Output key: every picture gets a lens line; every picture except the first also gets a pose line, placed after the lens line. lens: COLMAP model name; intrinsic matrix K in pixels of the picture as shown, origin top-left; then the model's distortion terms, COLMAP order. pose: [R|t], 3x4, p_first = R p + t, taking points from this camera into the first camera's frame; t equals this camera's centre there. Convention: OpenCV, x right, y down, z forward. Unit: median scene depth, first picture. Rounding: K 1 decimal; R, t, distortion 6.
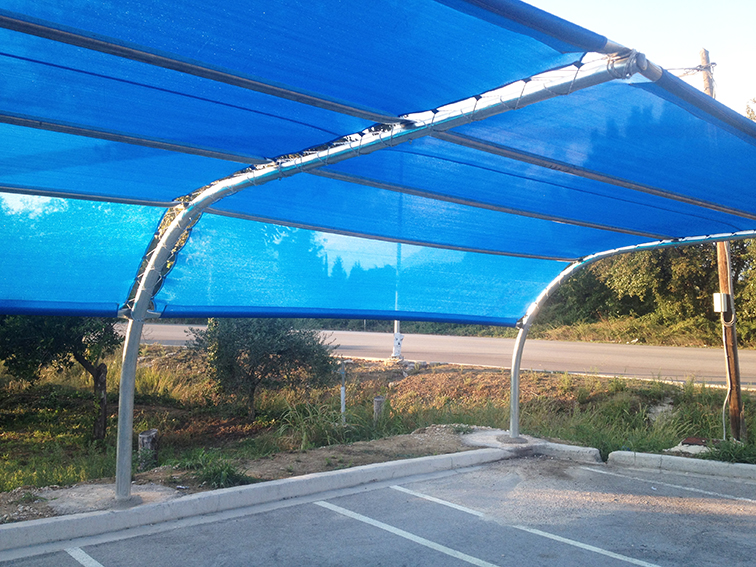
lens RADIAL K [[708.1, 0, 378.0], [0, 708.1, 283.5], [0, 0, 1]] dist [0.134358, -0.274385]
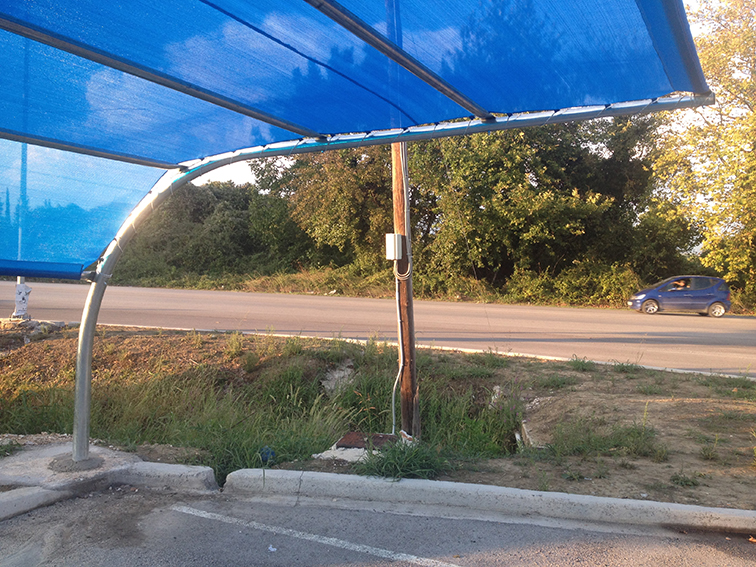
lens RADIAL K [[708.1, 0, 378.0], [0, 708.1, 283.5], [0, 0, 1]] dist [0.134358, -0.274385]
pose [[0.925036, 0.005034, 0.379847, 0.104449], [-0.031614, 0.997464, 0.063771, 0.010076], [-0.378563, -0.070999, 0.922849, 0.189872]]
